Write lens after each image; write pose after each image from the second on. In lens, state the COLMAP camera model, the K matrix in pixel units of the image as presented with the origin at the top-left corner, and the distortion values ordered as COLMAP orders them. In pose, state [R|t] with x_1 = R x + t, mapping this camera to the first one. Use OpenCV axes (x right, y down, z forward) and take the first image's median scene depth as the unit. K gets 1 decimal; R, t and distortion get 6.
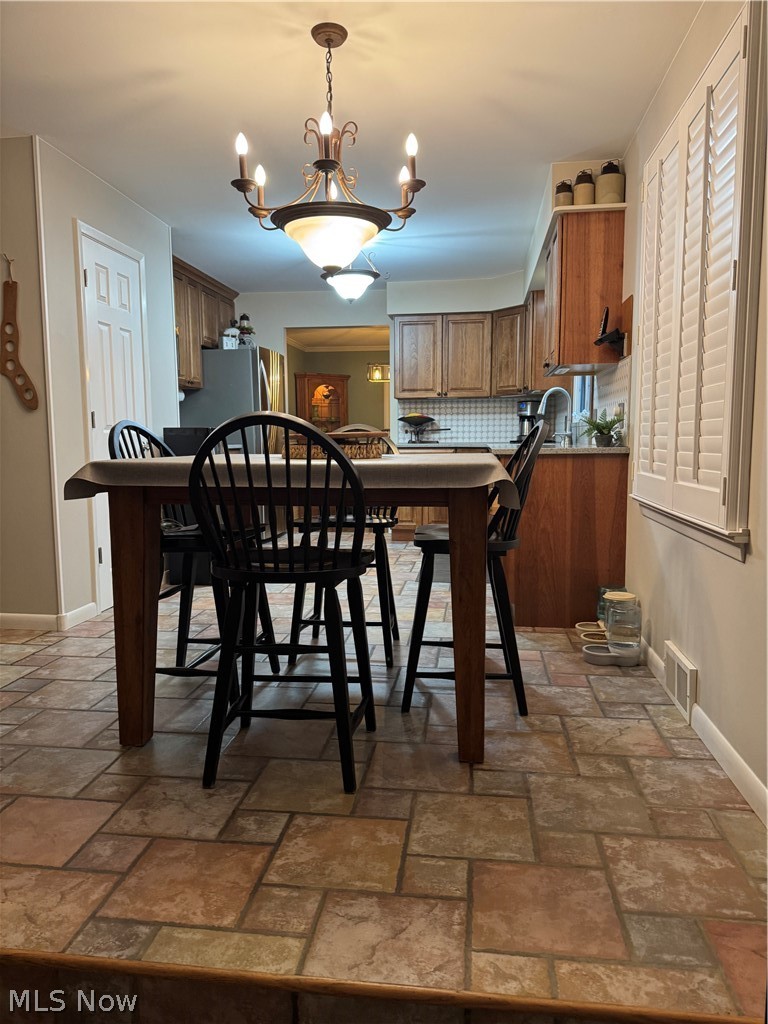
lens RADIAL K [[724.4, 0, 383.7], [0, 724.4, 514.5], [0, 0, 1]] dist [0.033902, -0.050812]
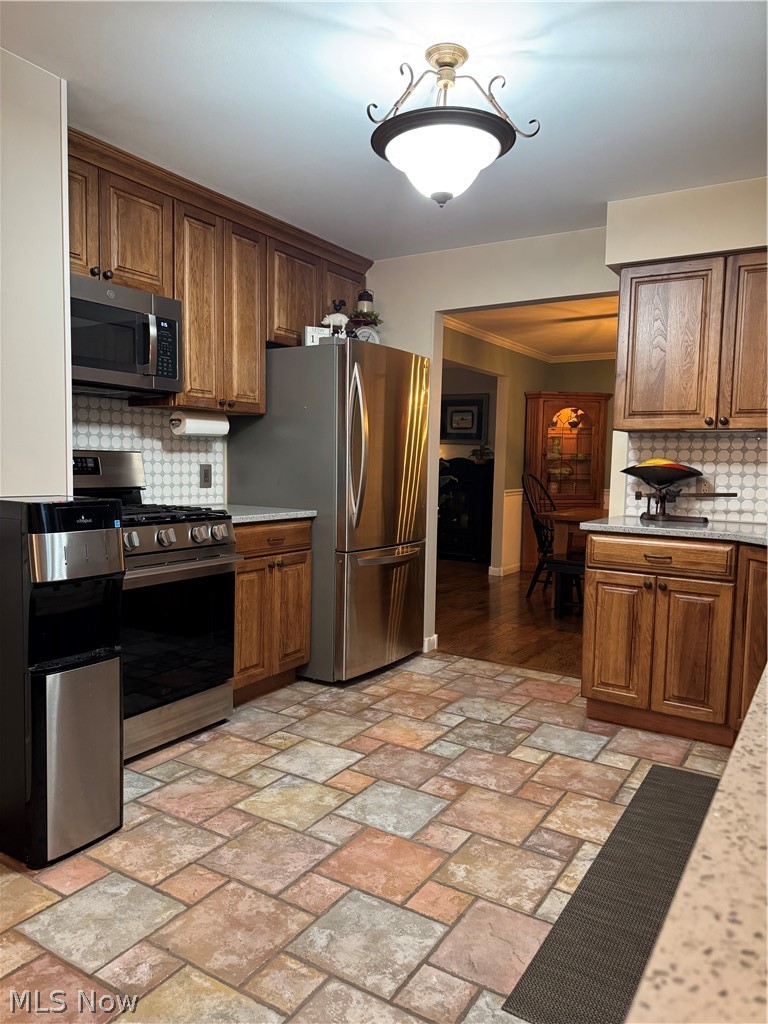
lens RADIAL K [[724.4, 0, 380.9], [0, 724.4, 508.2], [0, 0, 1]] dist [0.033902, -0.050812]
pose [[0.903364, 0.050167, -0.425931, 0.084778], [-0.068969, 0.997202, -0.028823, -0.078500], [0.423293, 0.055414, 0.904296, 0.465699]]
